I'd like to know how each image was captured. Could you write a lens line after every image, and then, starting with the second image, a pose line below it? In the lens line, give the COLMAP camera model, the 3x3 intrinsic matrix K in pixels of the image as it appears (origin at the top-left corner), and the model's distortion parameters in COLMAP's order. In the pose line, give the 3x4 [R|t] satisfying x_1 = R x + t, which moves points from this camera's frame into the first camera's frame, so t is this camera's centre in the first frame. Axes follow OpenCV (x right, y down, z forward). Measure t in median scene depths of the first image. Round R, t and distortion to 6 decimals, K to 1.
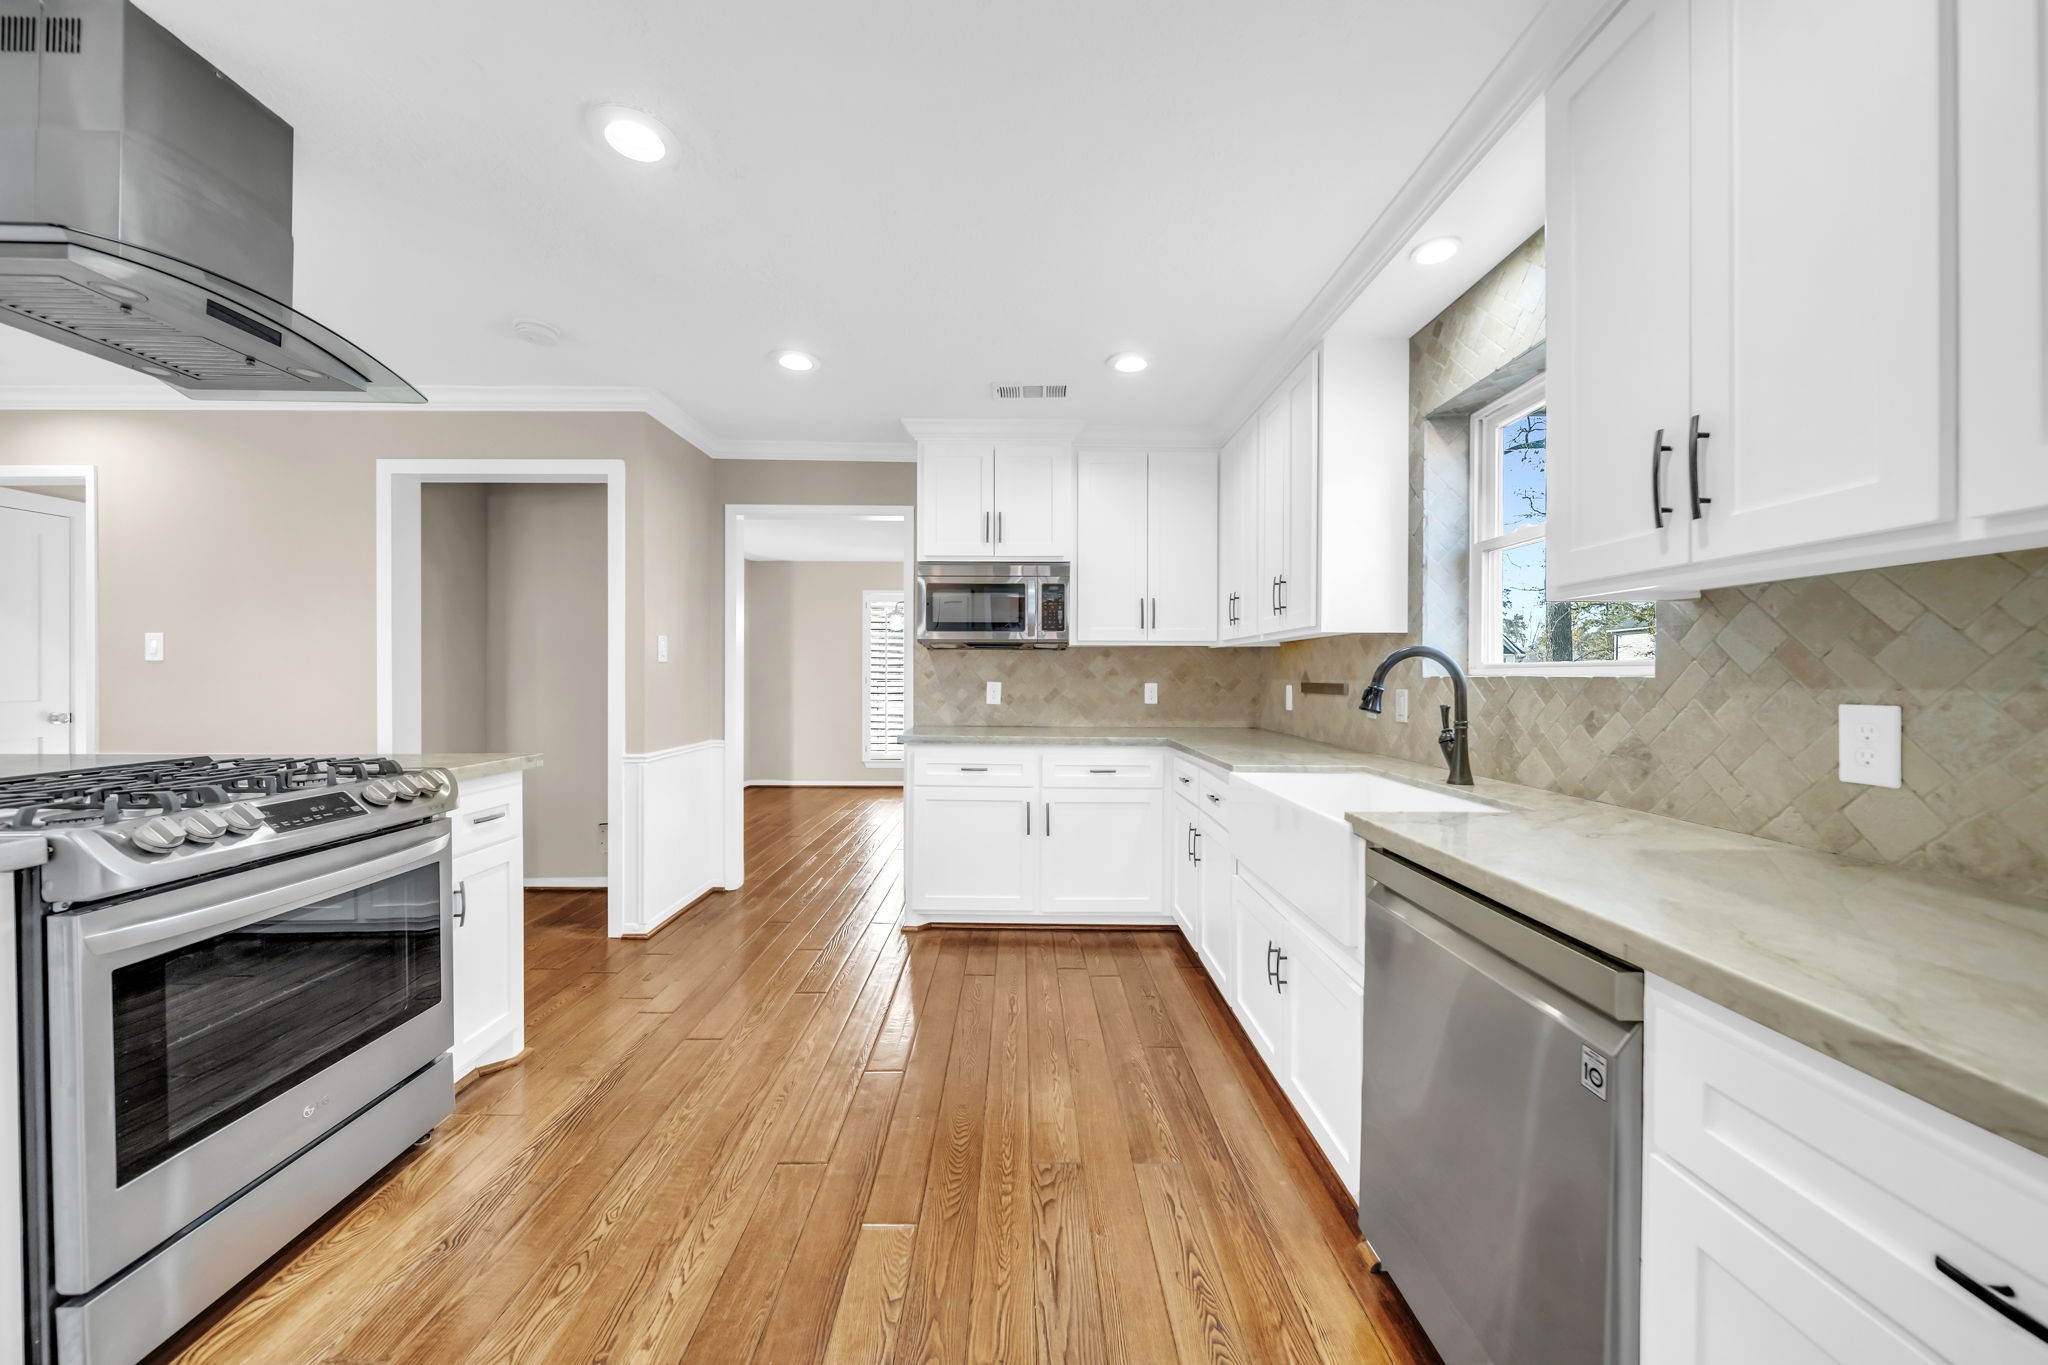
lens RADIAL K [[726.8, 0, 1043.2], [0, 726.8, 693.6], [0, 0, 1]] dist [-0.003268, -0.000798]
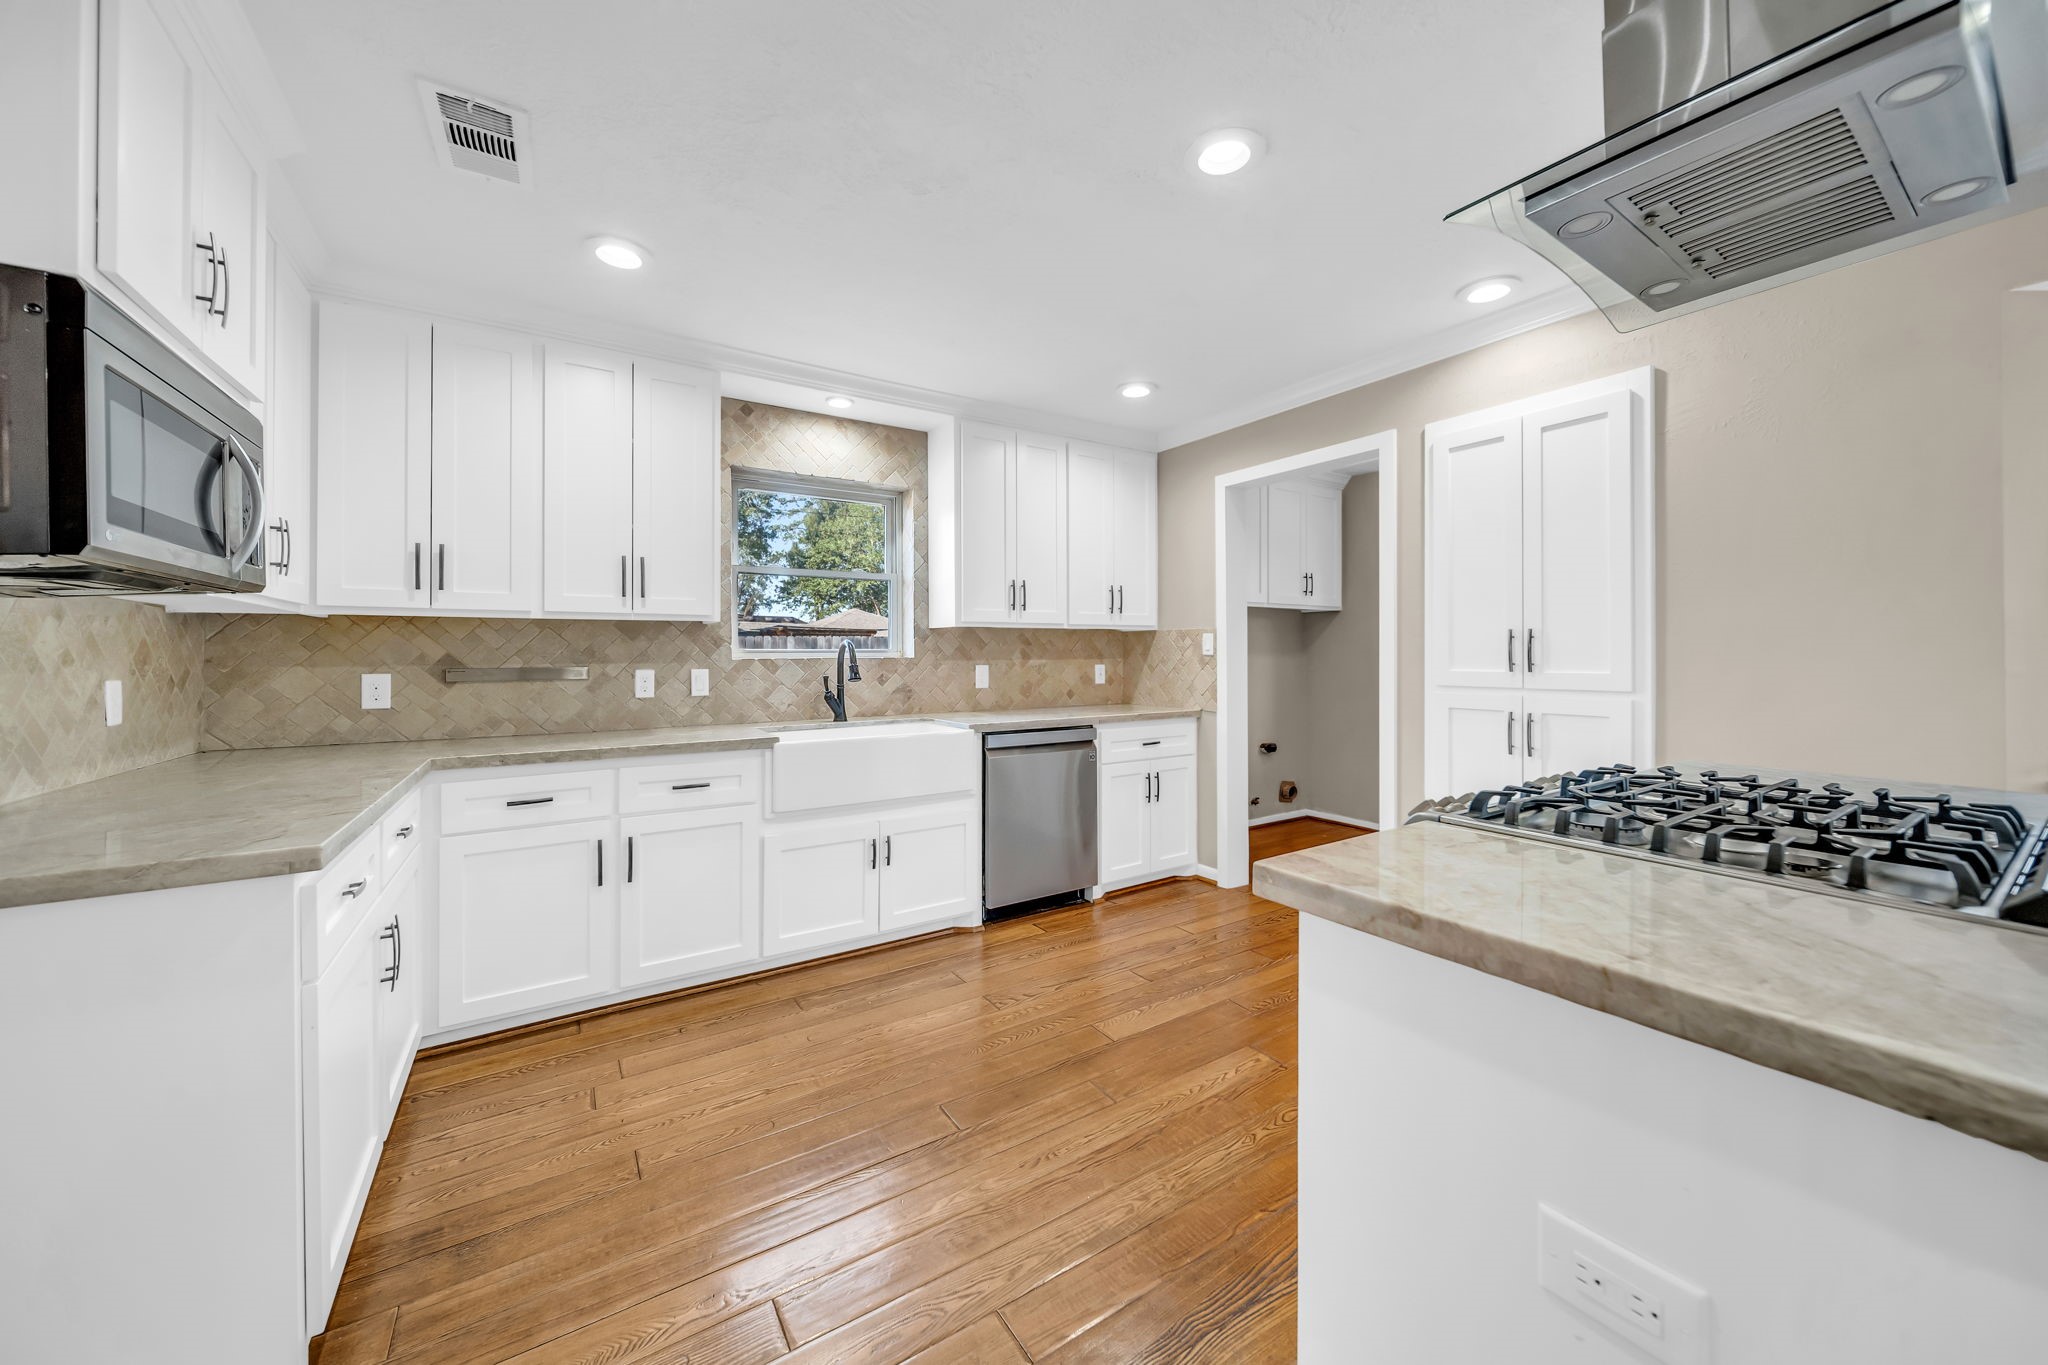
lens RADIAL K [[726.8, 0, 1016.6], [0, 726.8, 650.9], [0, 0, 1]] dist [-0.003268, -0.000798]
pose [[-0.504560, 0.000594, 0.863377, -1.045724], [0.023660, 0.999634, 0.013139, -0.050036], [-0.863053, 0.027057, -0.504389, 1.403190]]
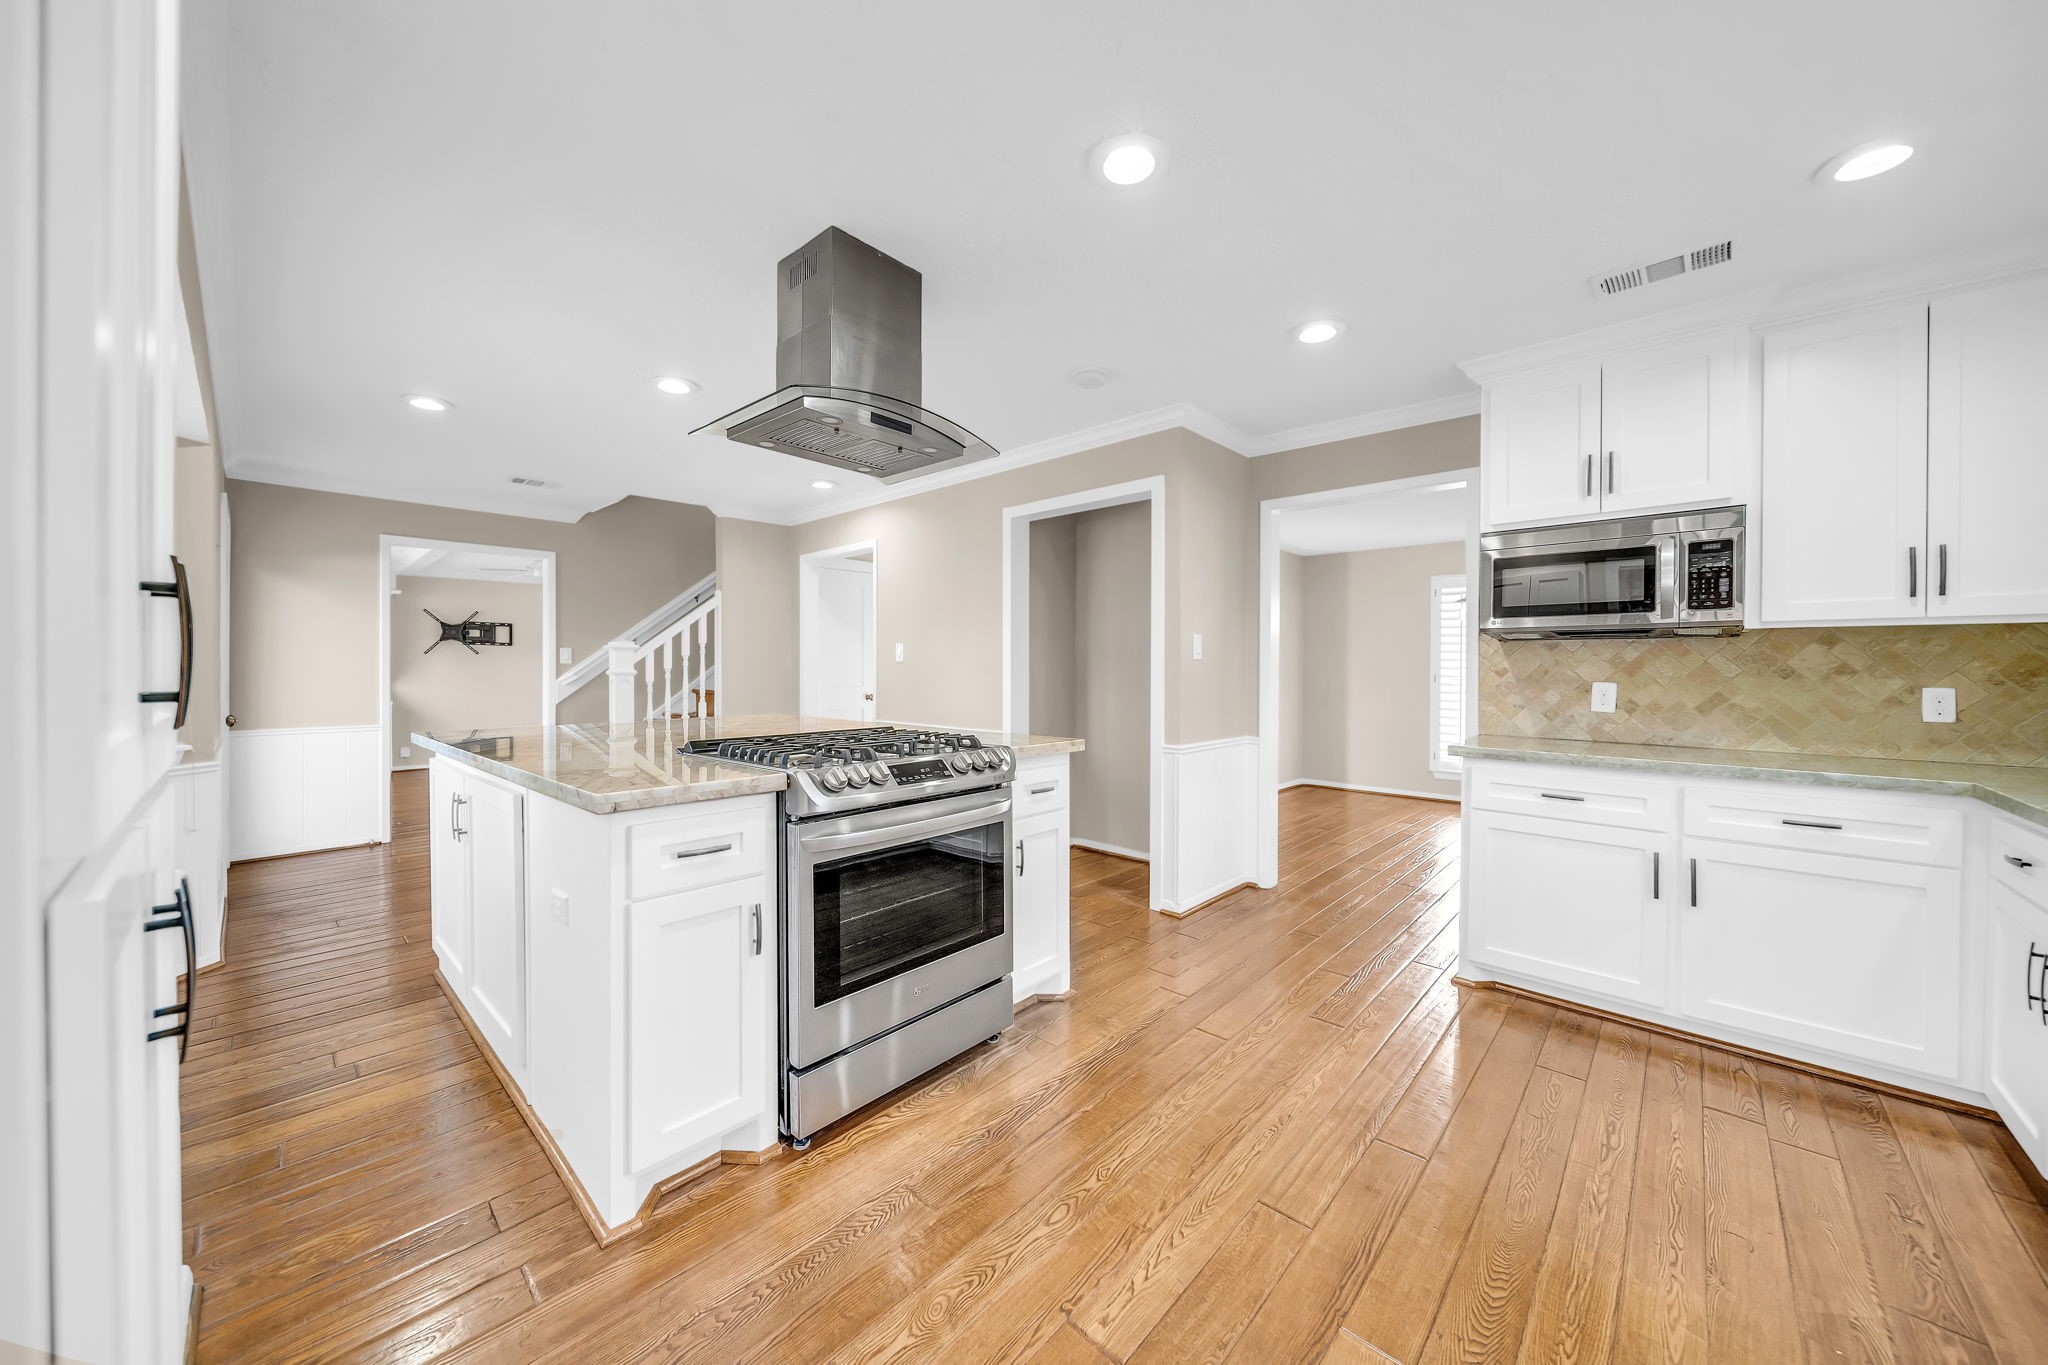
lens RADIAL K [[726.8, 0, 1022.6], [0, 726.8, 682.4], [0, 0, 1]] dist [-0.003268, -0.000798]
pose [[0.715262, 0.013394, -0.698728, 0.047660], [-0.020845, 0.999780, -0.002174, -0.003918], [0.698545, 0.016120, 0.715384, 0.099813]]
